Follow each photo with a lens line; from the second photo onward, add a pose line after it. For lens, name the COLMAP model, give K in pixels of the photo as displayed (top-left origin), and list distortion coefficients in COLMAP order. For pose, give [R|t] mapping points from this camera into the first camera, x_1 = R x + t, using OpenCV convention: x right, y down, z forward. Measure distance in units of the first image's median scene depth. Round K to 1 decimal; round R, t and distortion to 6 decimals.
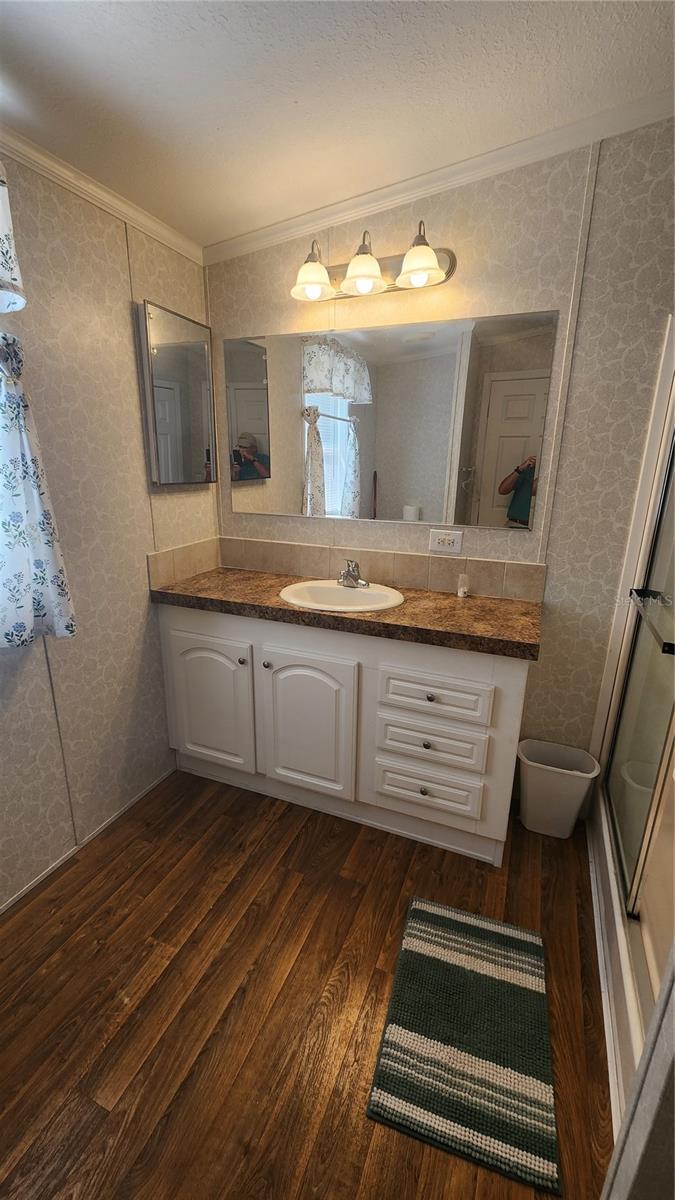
lens RADIAL K [[489.2, 0, 337.5], [0, 489.2, 600.0], [0, 0, 1]] dist [-0.000456, -0.000079]
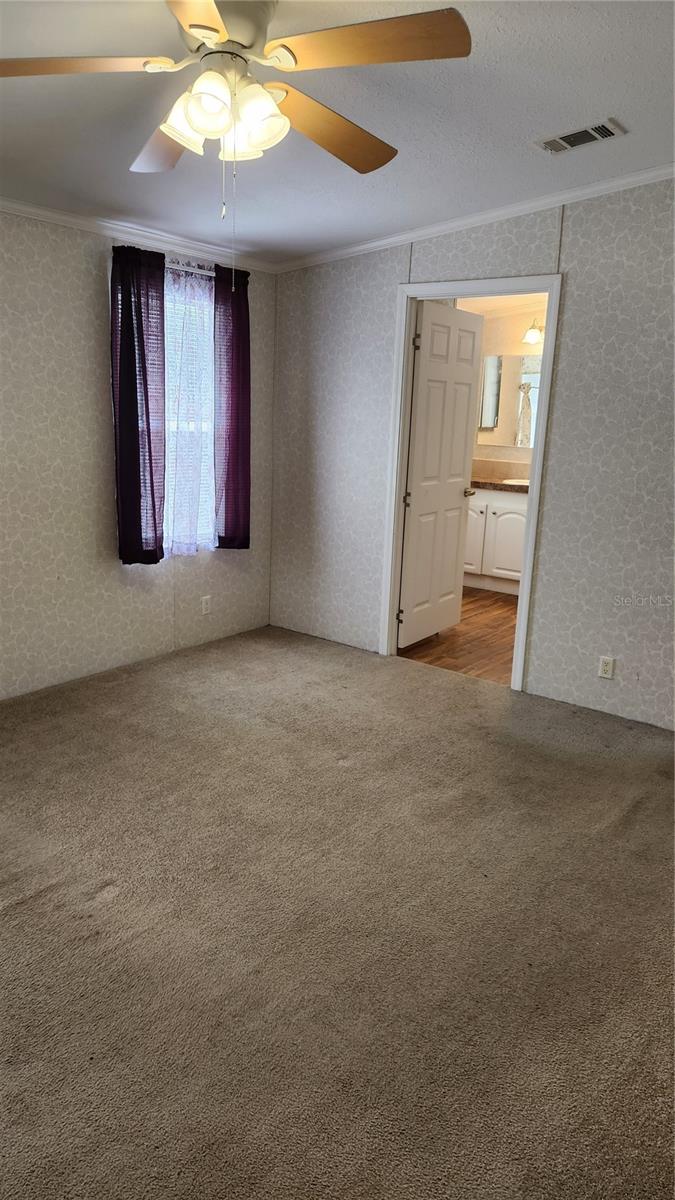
lens RADIAL K [[807.6, 0, 337.5], [0, 807.6, 600.0], [0, 0, 1]] dist [0.091073, -0.095063]
pose [[0.965814, 0.080247, -0.246503, 0.083407], [-0.093052, 0.994828, -0.040727, 0.614397], [0.241960, 0.062272, 0.968286, -2.189037]]
